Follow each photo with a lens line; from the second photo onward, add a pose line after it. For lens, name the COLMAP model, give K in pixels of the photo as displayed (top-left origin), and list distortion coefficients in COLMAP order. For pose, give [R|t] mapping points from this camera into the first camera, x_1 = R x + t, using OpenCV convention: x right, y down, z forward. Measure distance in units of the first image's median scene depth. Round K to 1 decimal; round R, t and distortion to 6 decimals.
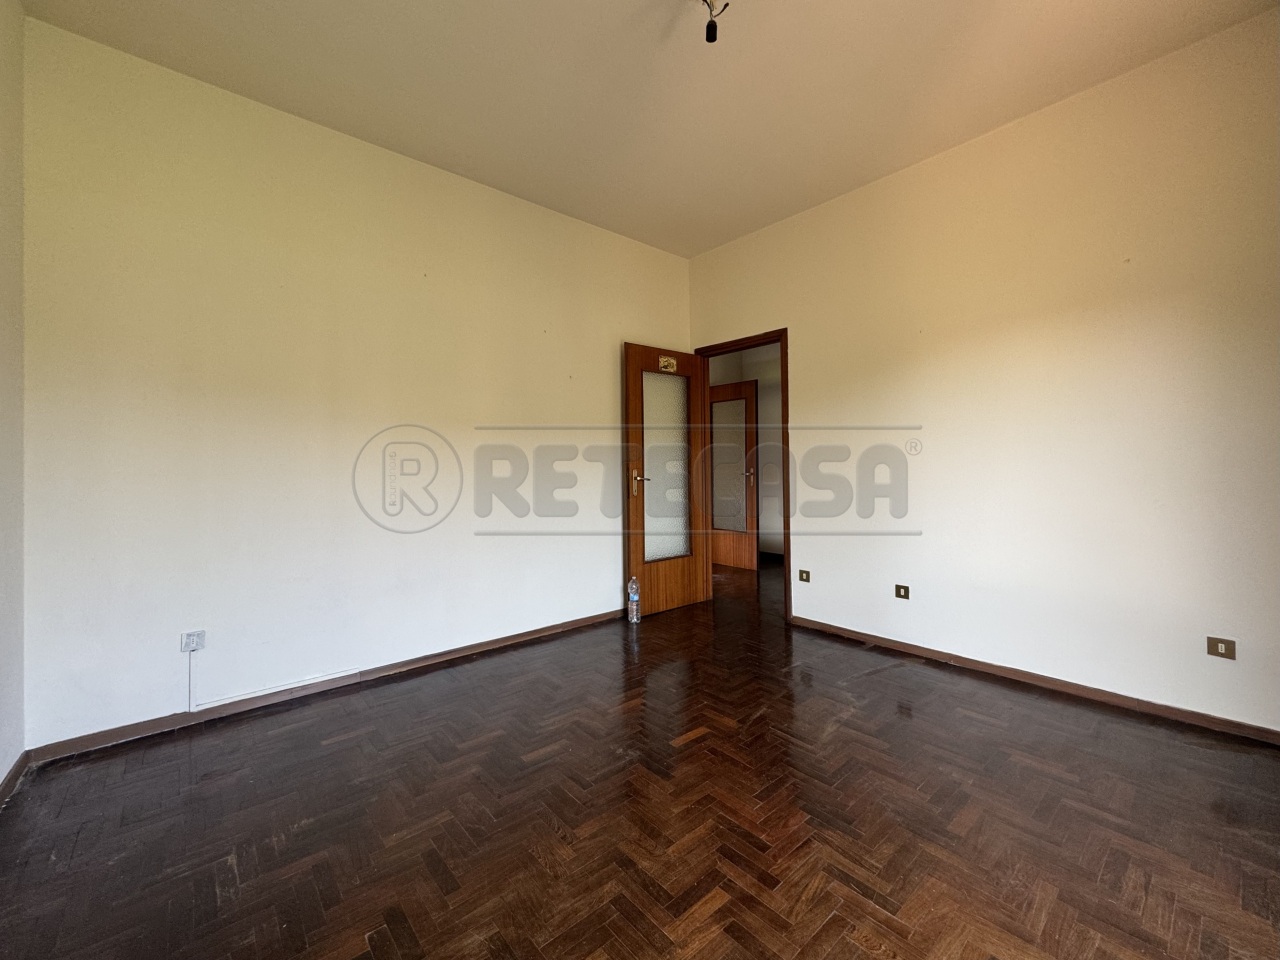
lens RADIAL K [[528.2, 0, 636.0], [0, 528.2, 461.8], [0, 0, 1]] dist [-0.001892, -0.000576]
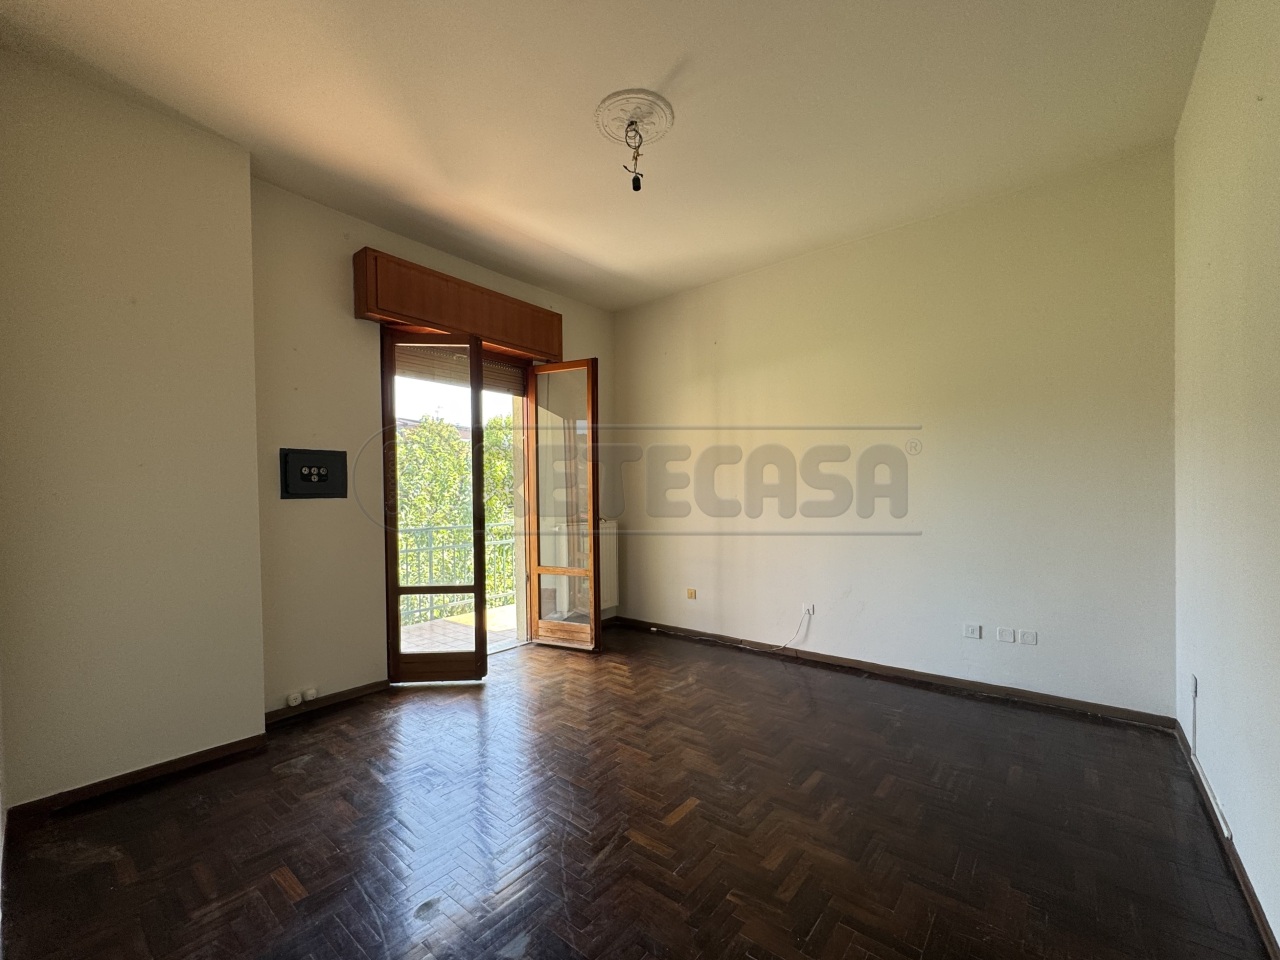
lens RADIAL K [[528.2, 0, 636.0], [0, 528.2, 461.8], [0, 0, 1]] dist [-0.001892, -0.000576]
pose [[-0.985374, 0.014959, -0.169750, 0.368676], [0.026942, 0.997286, -0.068514, -0.030239], [0.168264, -0.072085, -0.983103, 2.182681]]
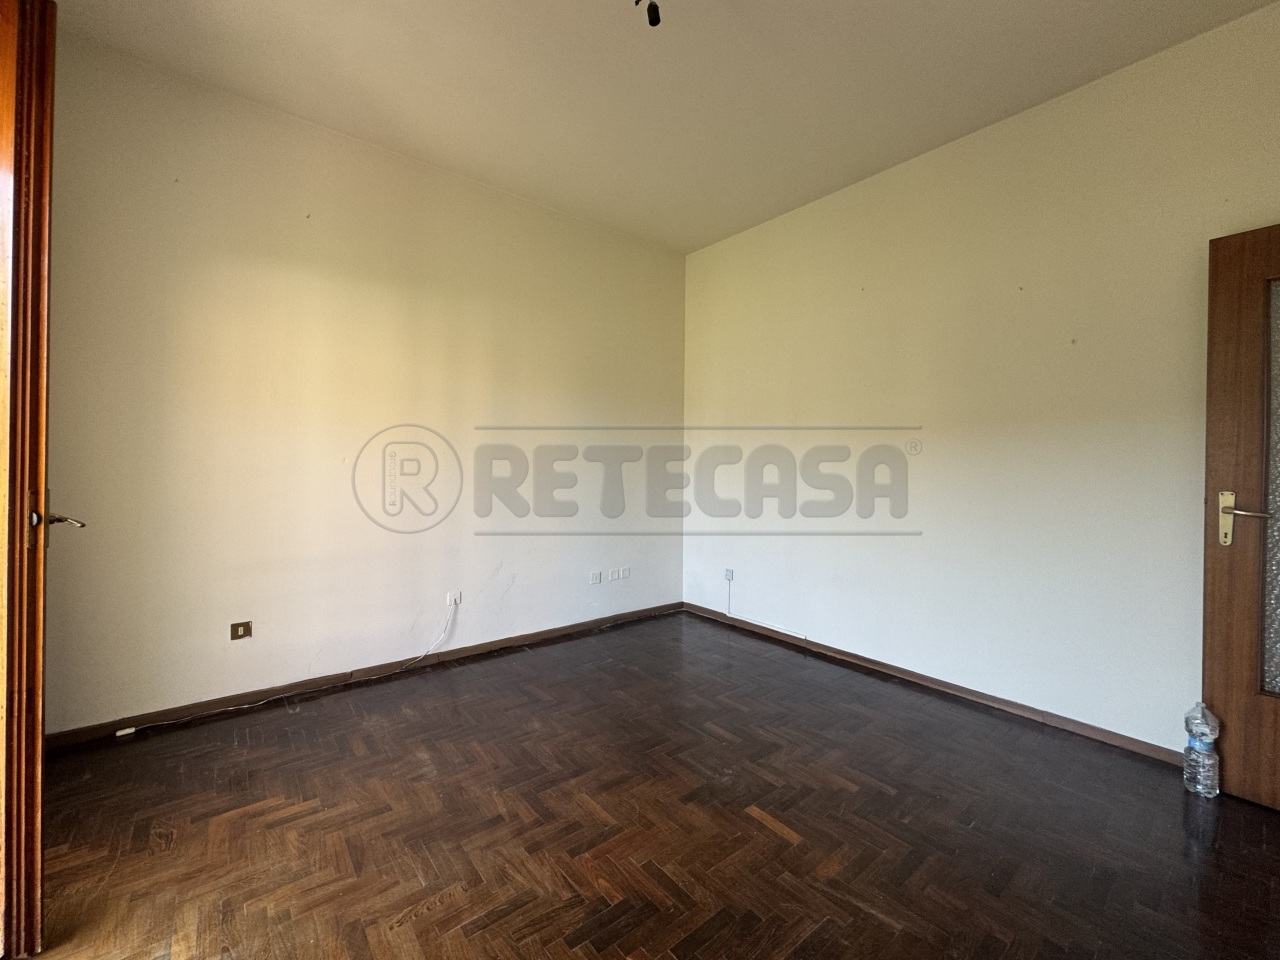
lens RADIAL K [[516.0, 0, 639.0], [0, 516.0, 465.7], [0, 0, 1]] dist [-0.000255, 0.000286]
pose [[-0.033214, 0.010526, -0.999393, 0.988809], [-0.000547, 0.999944, 0.010550, -0.029715], [0.999448, 0.000897, -0.033206, 0.927015]]
